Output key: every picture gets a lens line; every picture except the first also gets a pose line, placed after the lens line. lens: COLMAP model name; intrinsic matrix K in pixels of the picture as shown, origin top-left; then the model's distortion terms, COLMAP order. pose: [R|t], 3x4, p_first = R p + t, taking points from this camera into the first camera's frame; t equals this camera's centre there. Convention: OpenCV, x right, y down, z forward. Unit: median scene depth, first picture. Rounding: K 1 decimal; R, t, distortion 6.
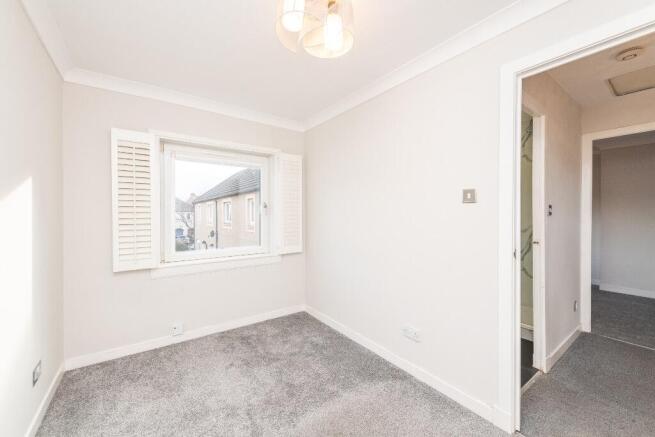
lens RADIAL K [[261.1, 0, 327.5], [0, 261.1, 218.5], [0, 0, 1]] dist [-0.000228, -0.000004]
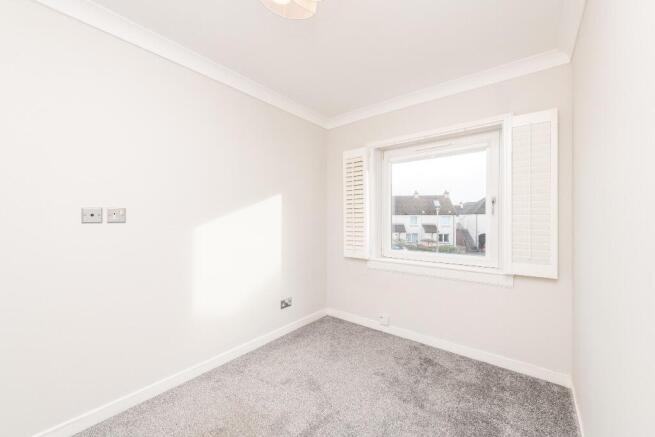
lens RADIAL K [[261.1, 0, 327.5], [0, 261.1, 218.5], [0, 0, 1]] dist [-0.000228, -0.000004]
pose [[0.250231, 0.009131, -0.968143, 0.418125], [-0.003140, 0.999958, 0.008619, -0.006116], [0.968181, 0.000883, 0.250249, 0.495243]]
